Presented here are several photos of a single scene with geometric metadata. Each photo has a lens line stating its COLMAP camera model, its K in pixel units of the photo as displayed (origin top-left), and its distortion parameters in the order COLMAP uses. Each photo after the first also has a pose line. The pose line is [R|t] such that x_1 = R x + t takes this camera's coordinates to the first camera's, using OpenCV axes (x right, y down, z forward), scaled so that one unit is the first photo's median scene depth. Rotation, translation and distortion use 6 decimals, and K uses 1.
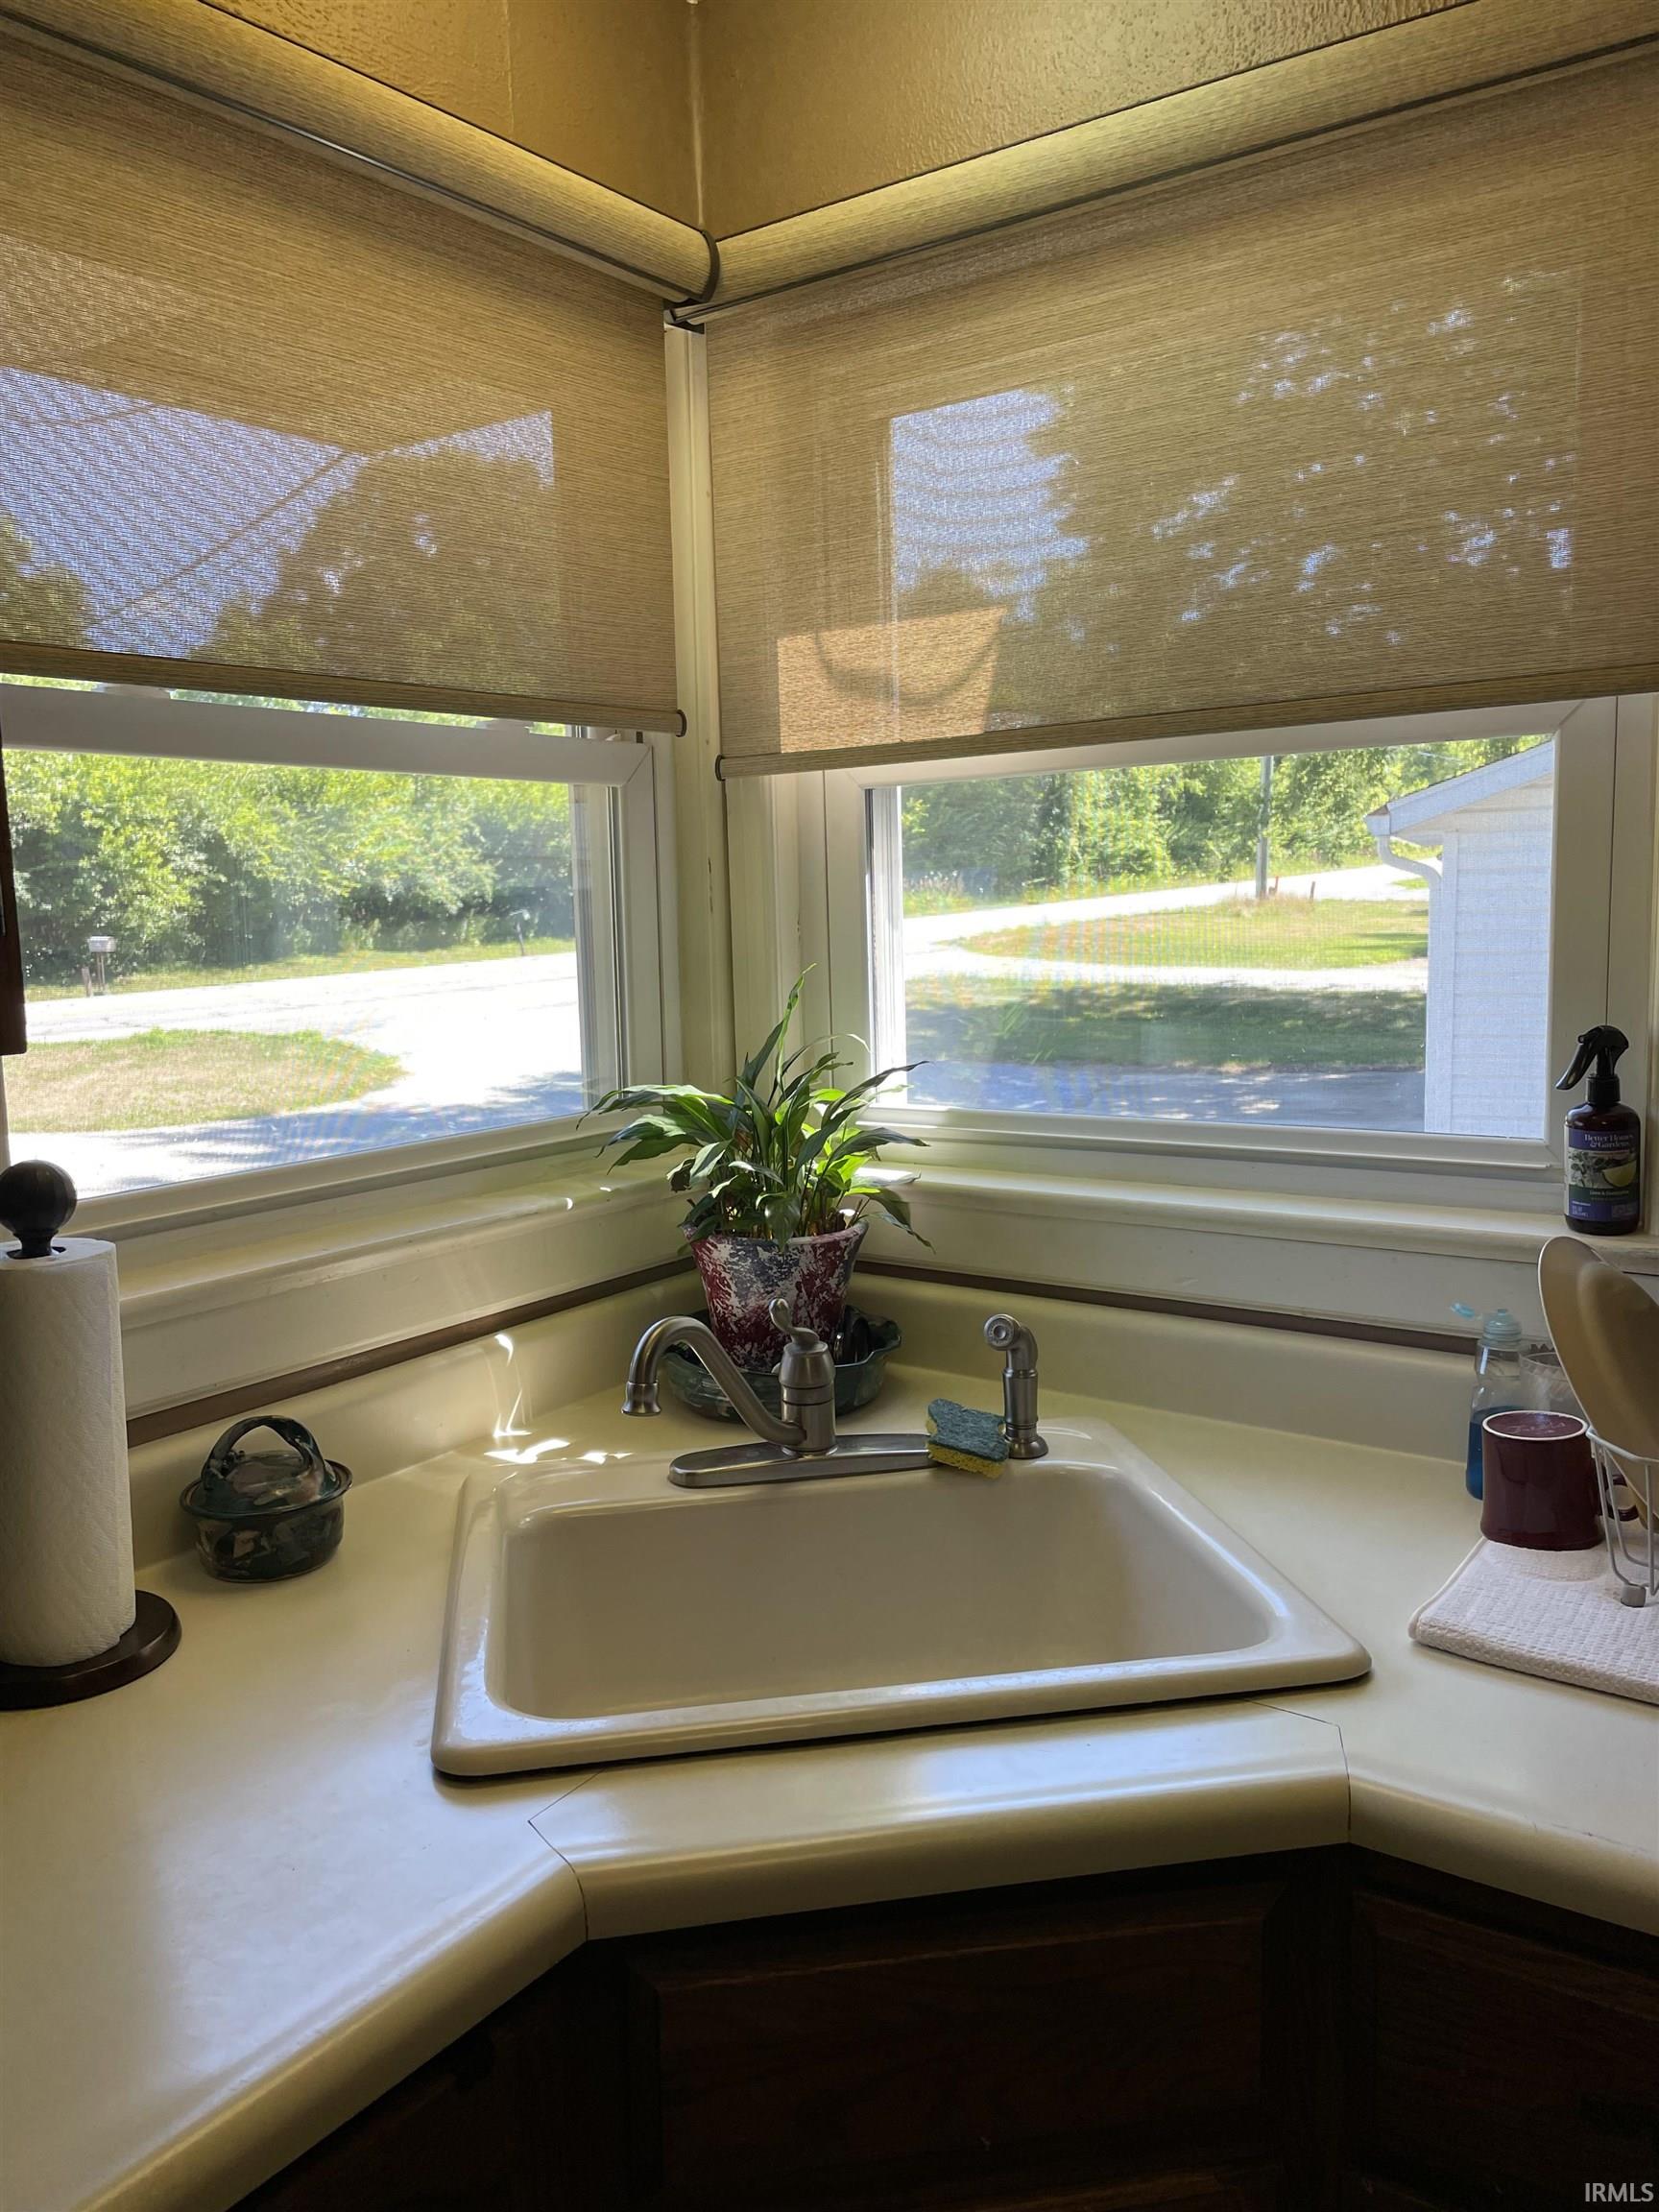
lens RADIAL K [[1705.1, 0, 824.4], [0, 1705.1, 1106.0], [0, 0, 1]] dist [0.036348, -0.004301]
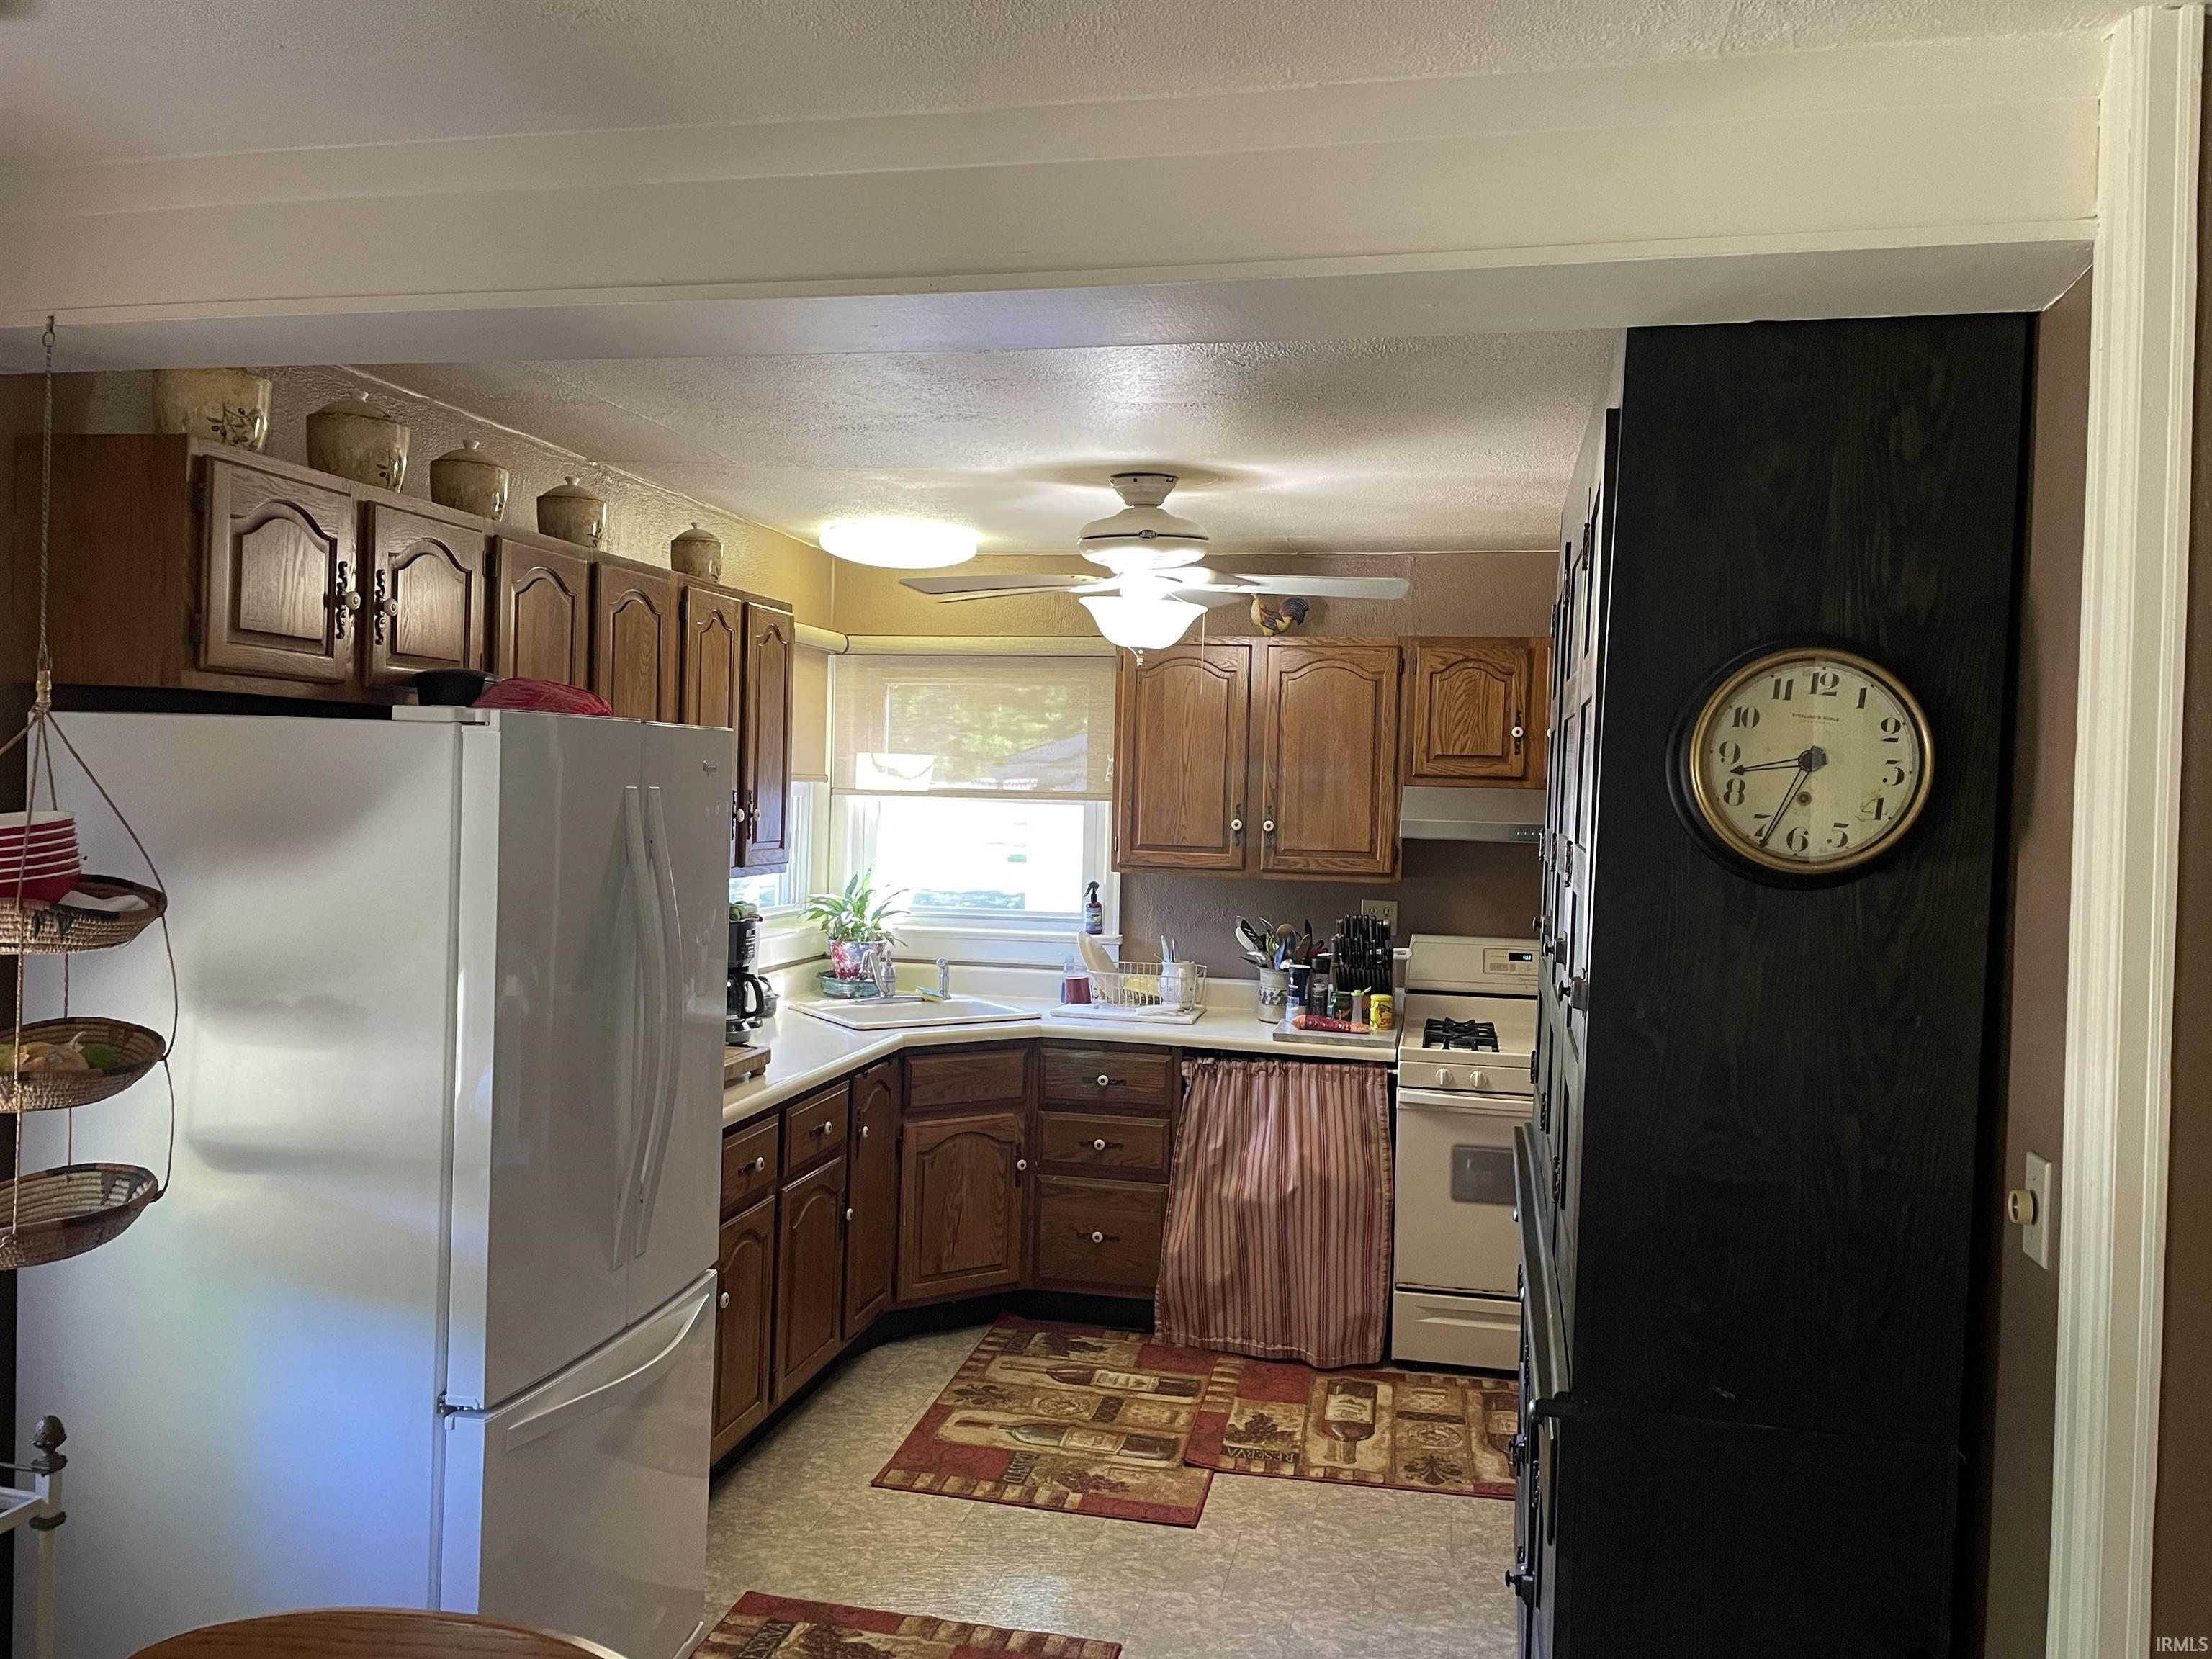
lens RADIAL K [[1705.1, 0, 1104.9], [0, 1705.1, 829.0], [0, 0, 1]] dist [0.036348, -0.004301]
pose [[0.914026, 0.043064, 0.403364, -0.894898], [-0.007741, 0.996020, -0.088795, 0.142097], [-0.405583, 0.078038, 0.910721, -2.084893]]
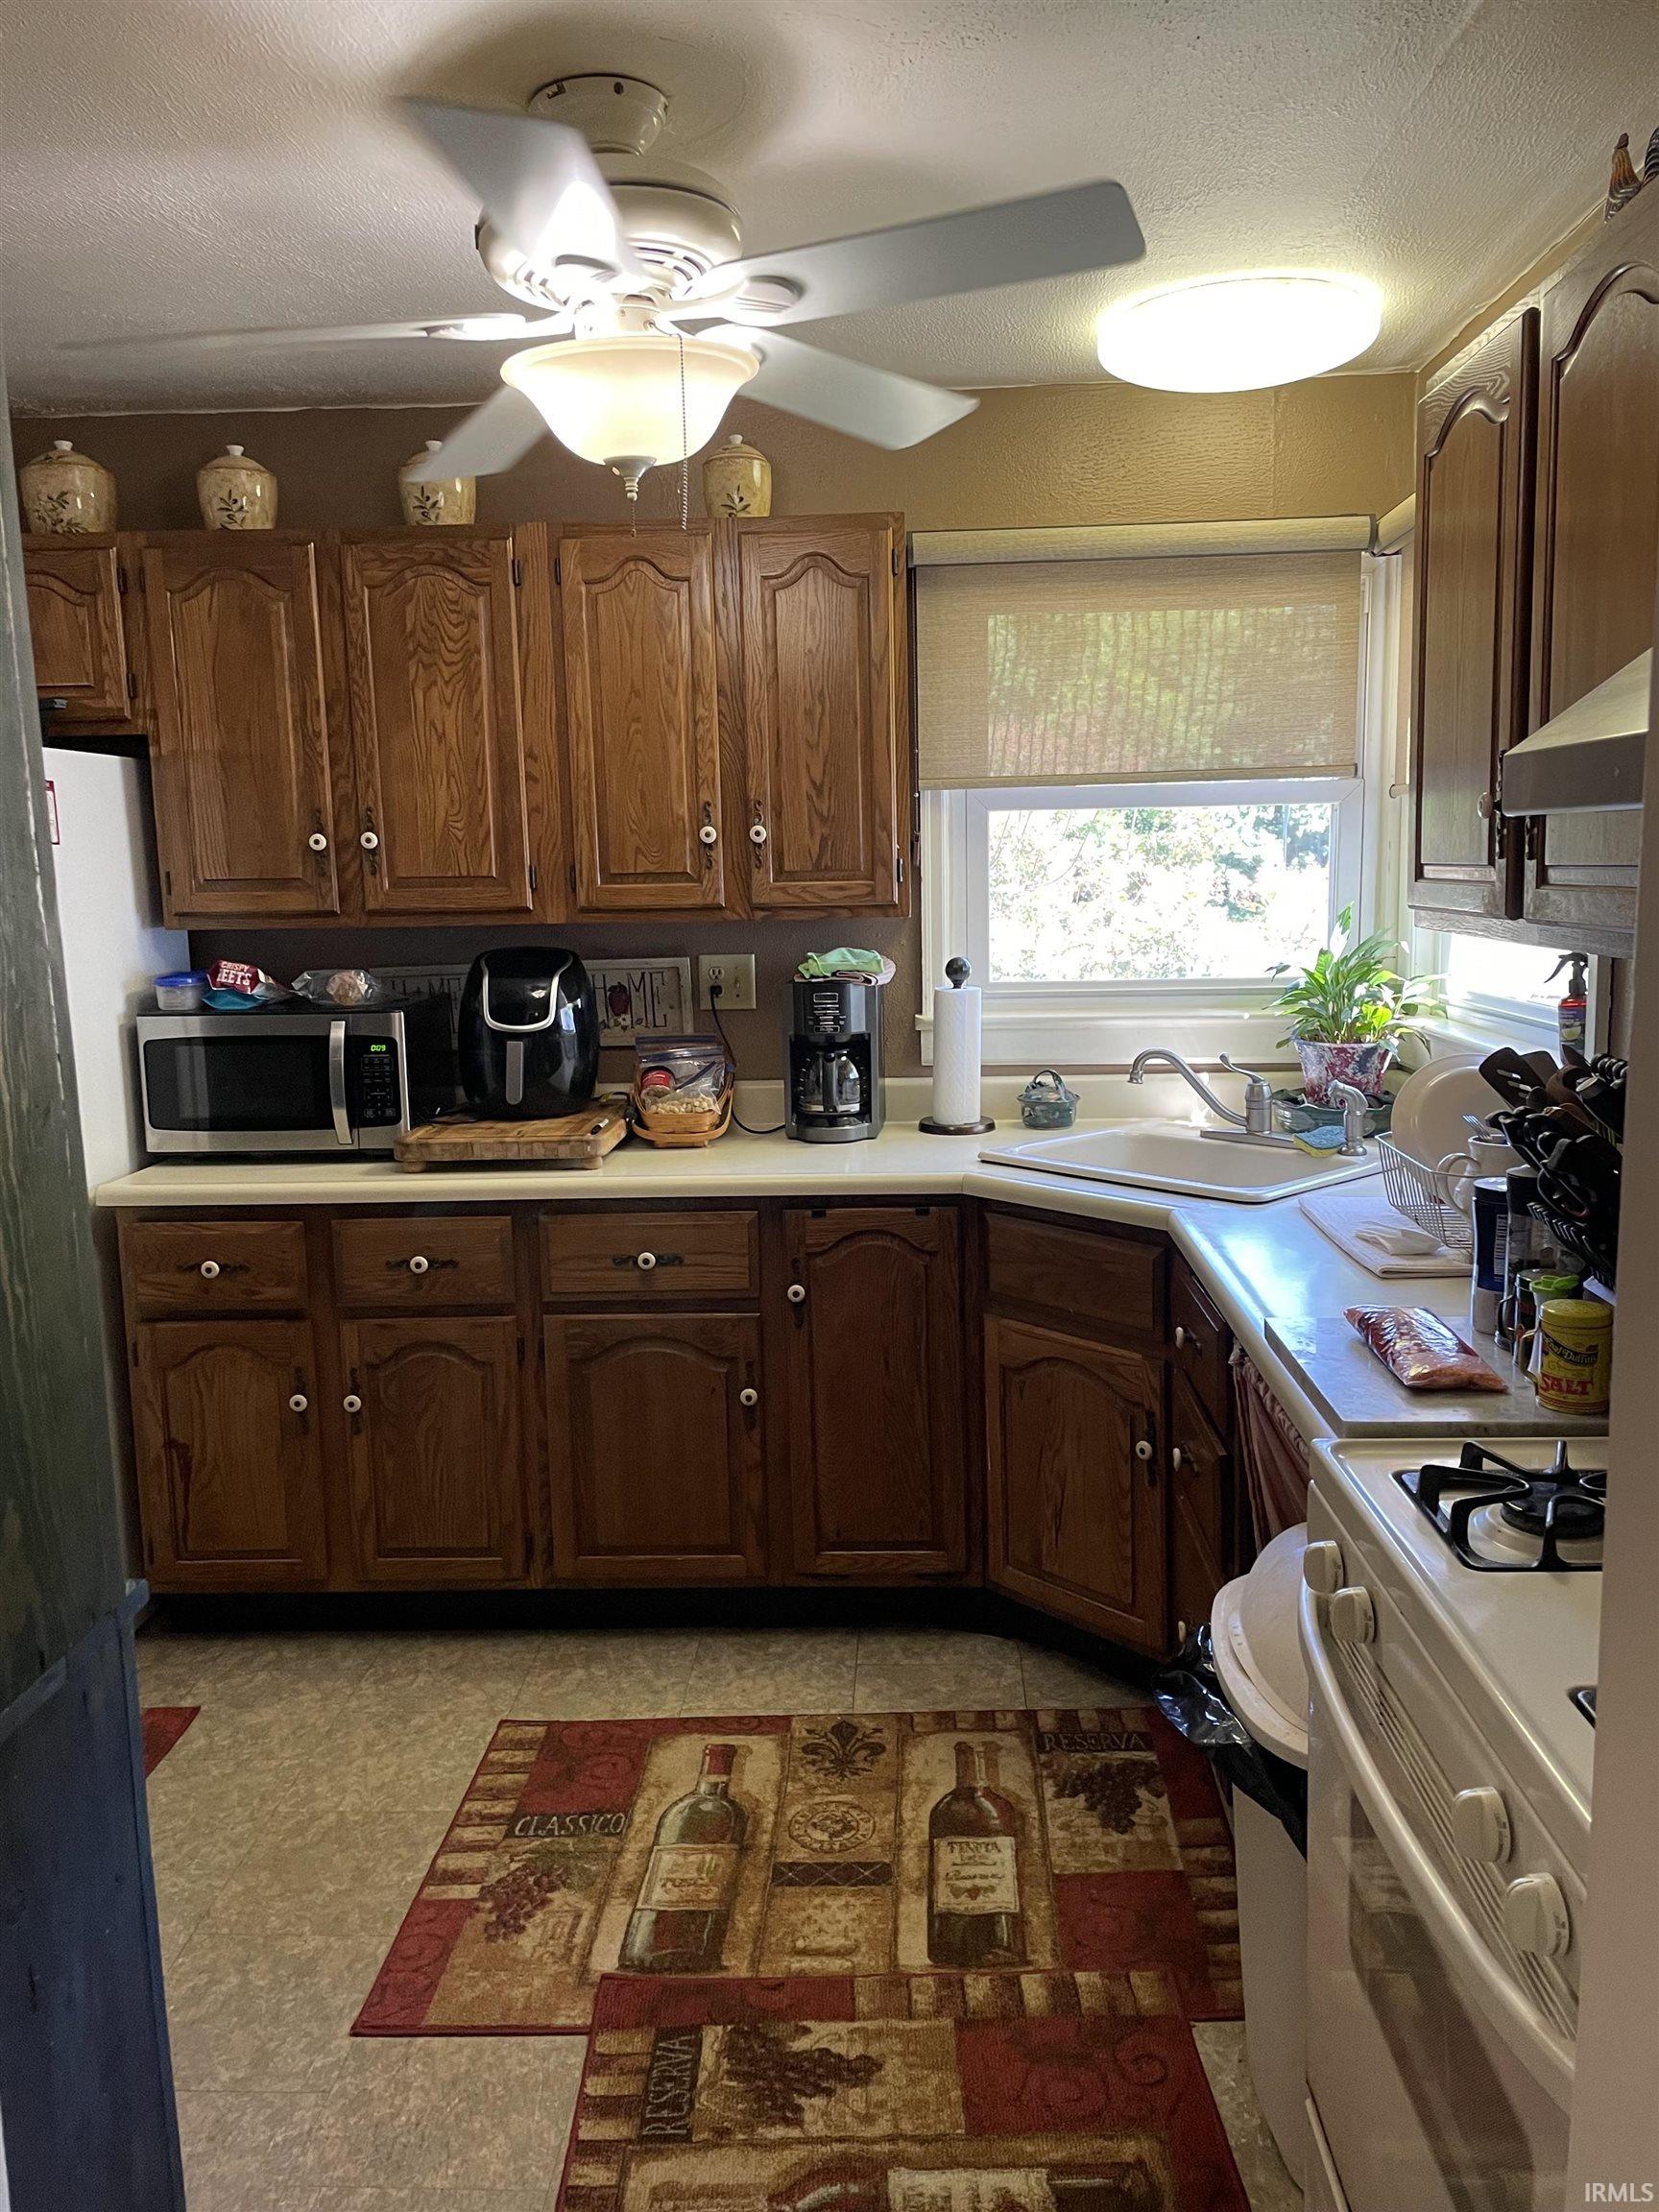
lens RADIAL K [[1705.1, 0, 826.2], [0, 1705.1, 1090.0], [0, 0, 1]] dist [0.036348, -0.004301]
pose [[0.542170, 0.142665, -0.828069, 1.292105], [-0.084947, 0.989738, 0.114901, -0.044335], [0.835964, 0.008046, 0.548725, -0.489336]]
